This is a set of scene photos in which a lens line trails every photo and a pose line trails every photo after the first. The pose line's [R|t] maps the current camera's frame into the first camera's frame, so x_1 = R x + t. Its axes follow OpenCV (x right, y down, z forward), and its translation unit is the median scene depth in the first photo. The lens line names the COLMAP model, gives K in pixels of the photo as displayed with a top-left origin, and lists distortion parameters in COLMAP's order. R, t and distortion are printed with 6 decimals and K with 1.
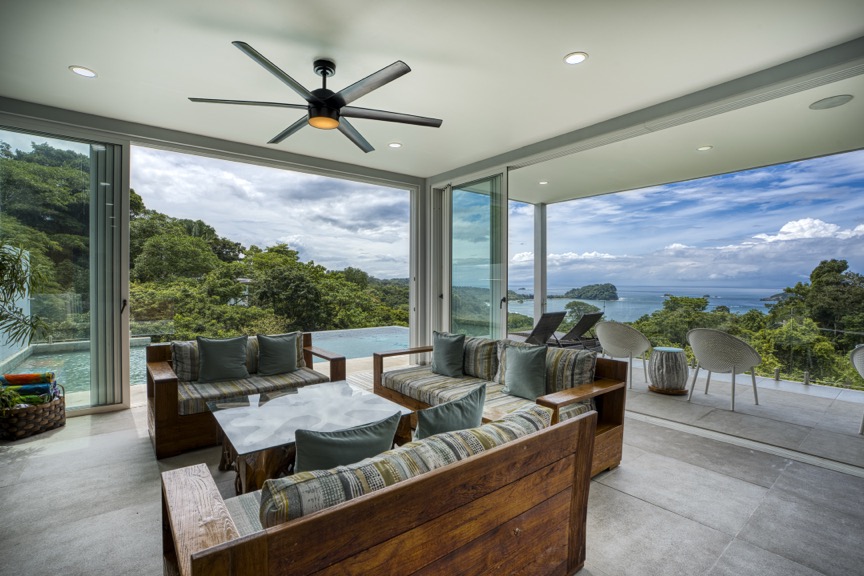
lens RADIAL K [[406.5, 0, 439.1], [0, 406.5, 286.6], [0, 0, 1]] dist [-0.085726, 0.032756]
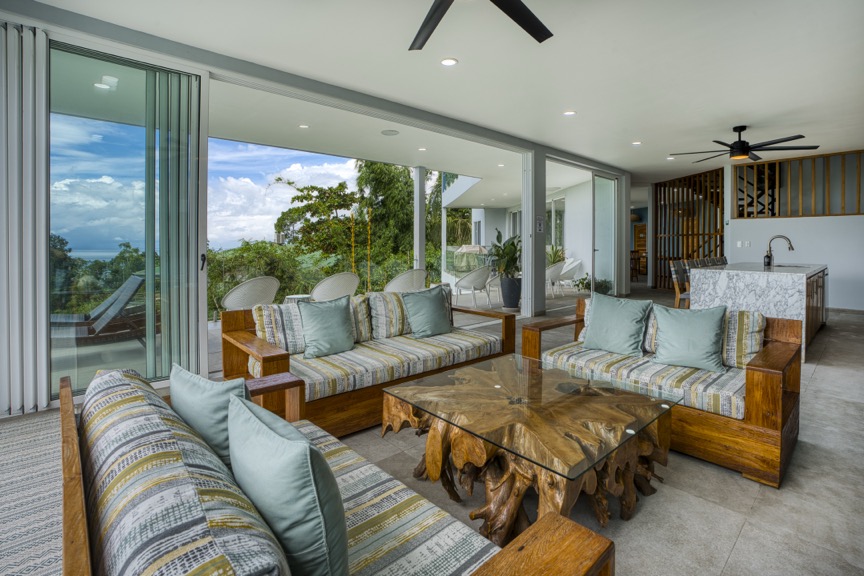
lens RADIAL K [[417.6, 0, 433.9], [0, 417.6, 250.7], [0, 0, 1]] dist [-0.024344, 0.000748]
pose [[-0.053711, -0.013738, 0.998462, -0.564216], [0.010380, 0.999844, 0.014316, 0.011056], [-0.998503, 0.011133, -0.053560, 0.625289]]
